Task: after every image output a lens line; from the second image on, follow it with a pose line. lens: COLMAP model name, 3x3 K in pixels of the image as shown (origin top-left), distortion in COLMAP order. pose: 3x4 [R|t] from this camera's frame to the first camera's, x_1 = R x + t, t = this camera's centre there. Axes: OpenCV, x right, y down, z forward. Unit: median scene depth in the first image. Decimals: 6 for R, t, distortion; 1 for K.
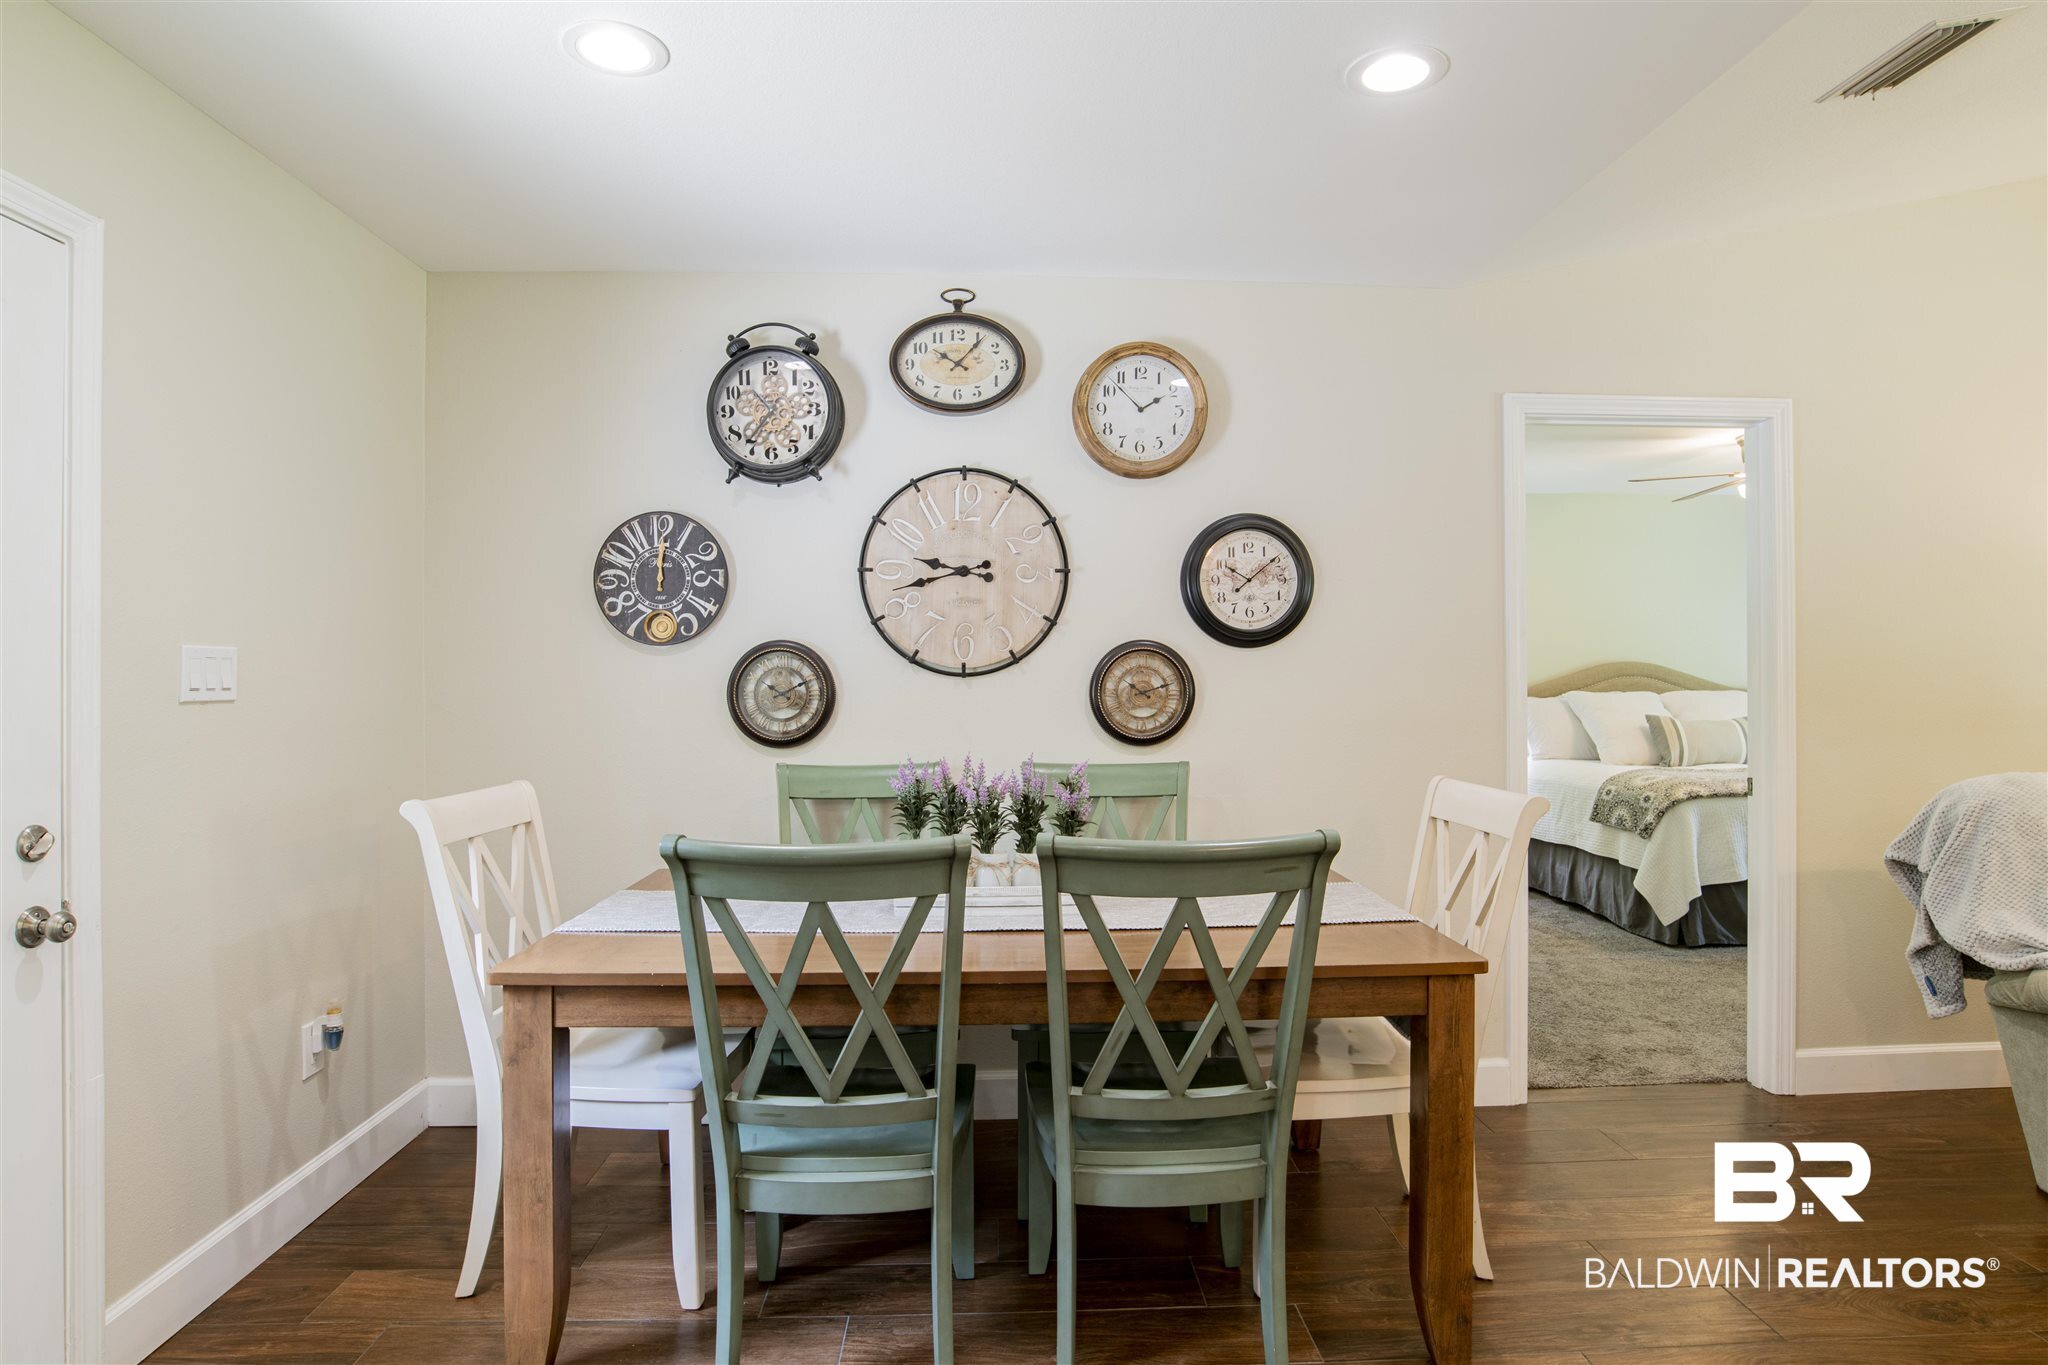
lens RADIAL K [[1146.4, 0, 1019.2], [0, 1146.4, 665.6], [0, 0, 1]] dist [-0.030528, 0.000521]
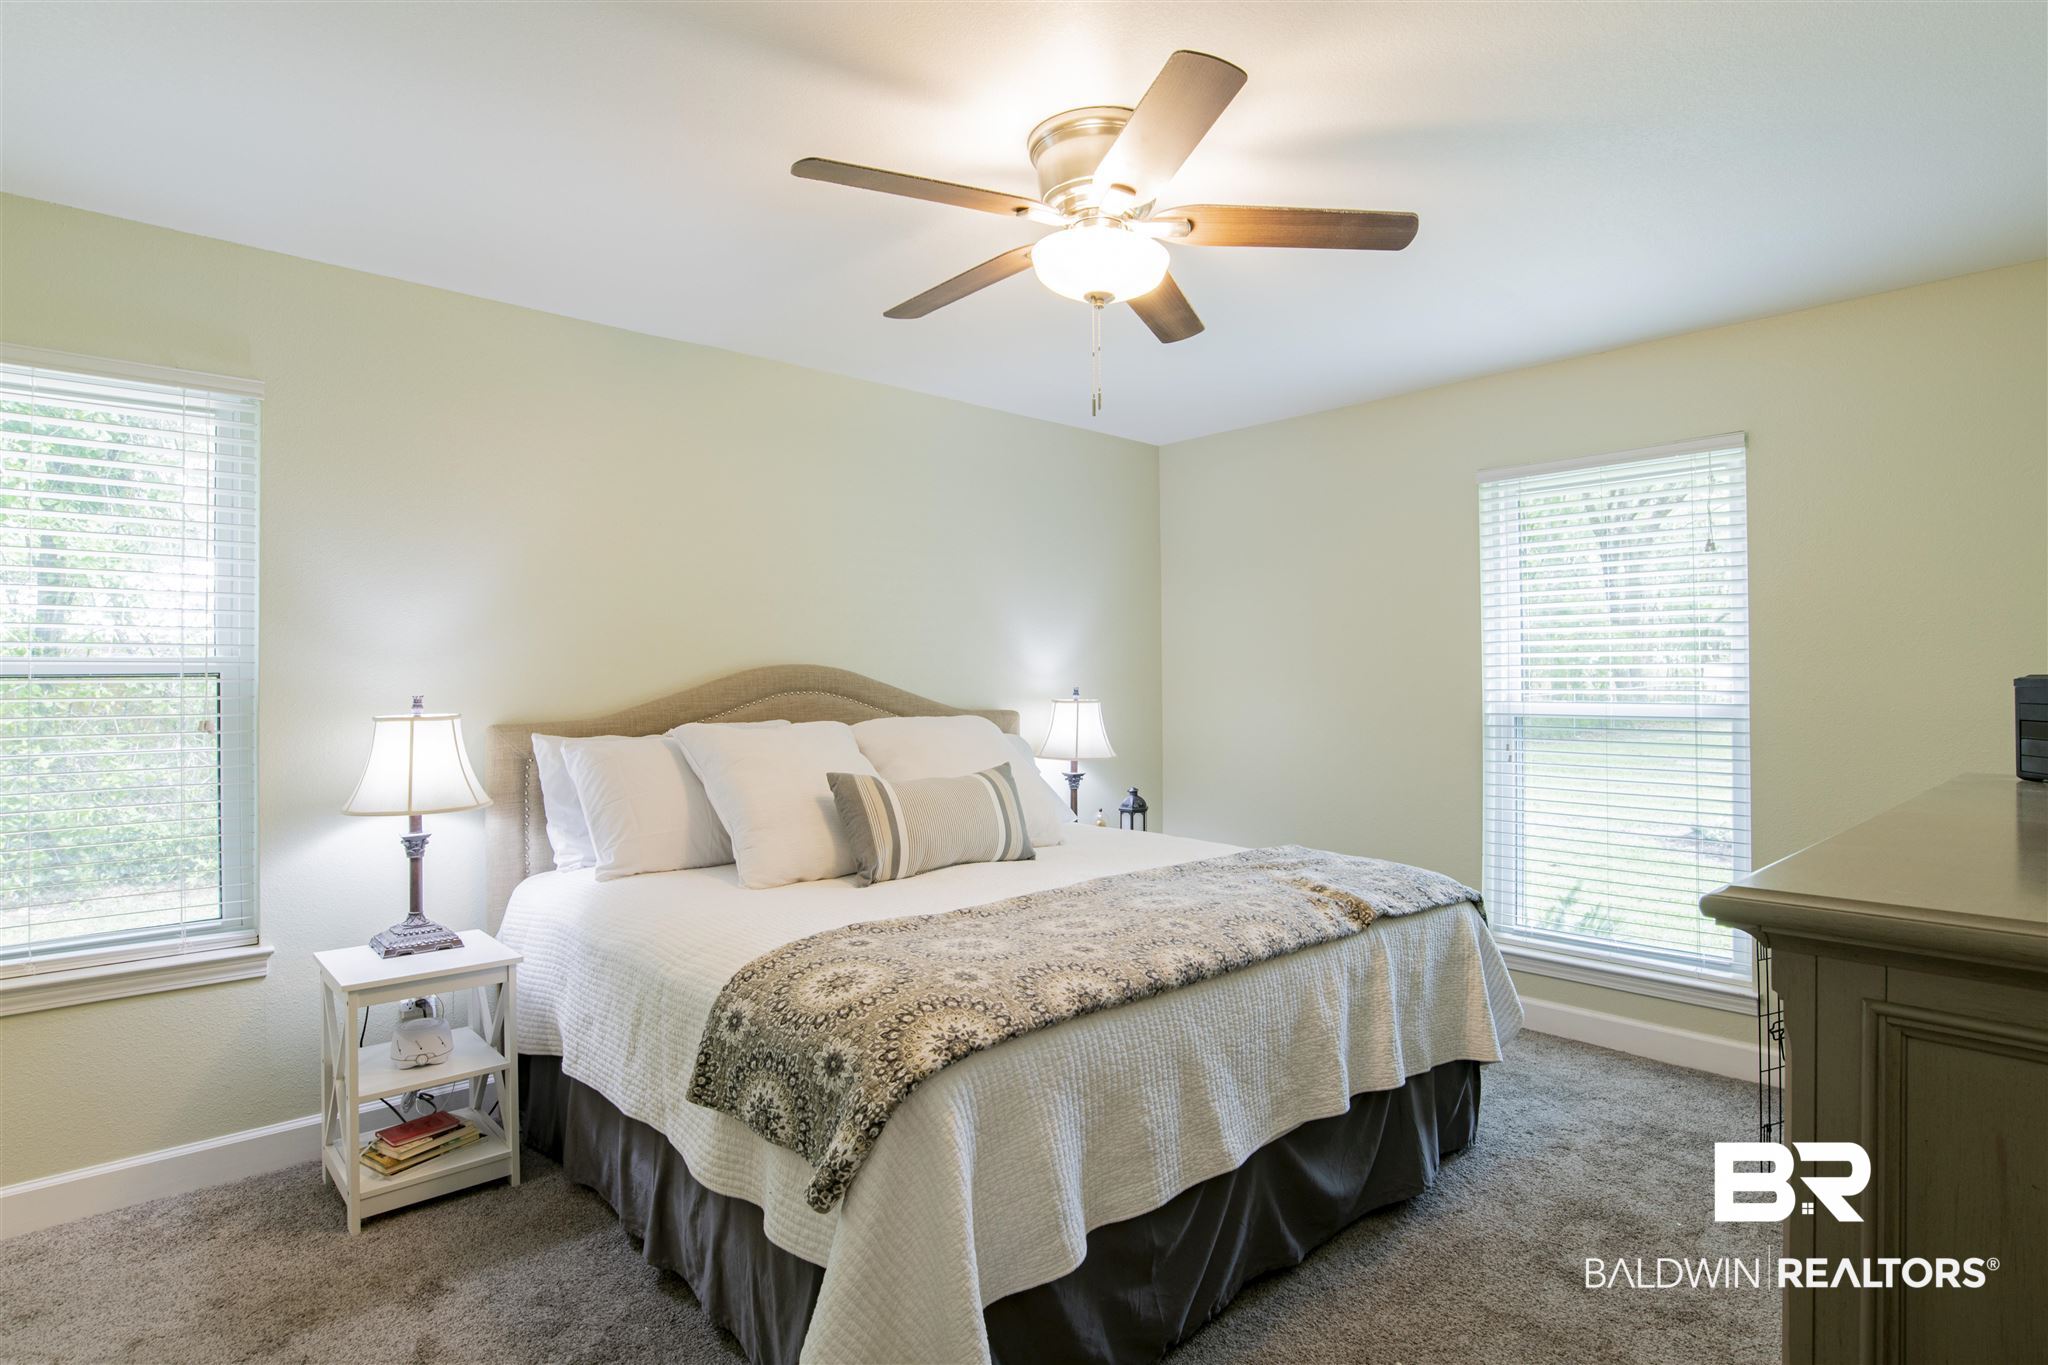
lens RADIAL K [[1032.4, 0, 1022.7], [0, 1032.4, 692.6], [0, 0, 1]] dist [-0.018758, 0.000064]
pose [[0.769311, -0.007821, 0.638827, 0.375856], [-0.000672, 0.999915, 0.013051, 0.004124], [-0.638874, -0.010470, 0.769240, 0.683205]]
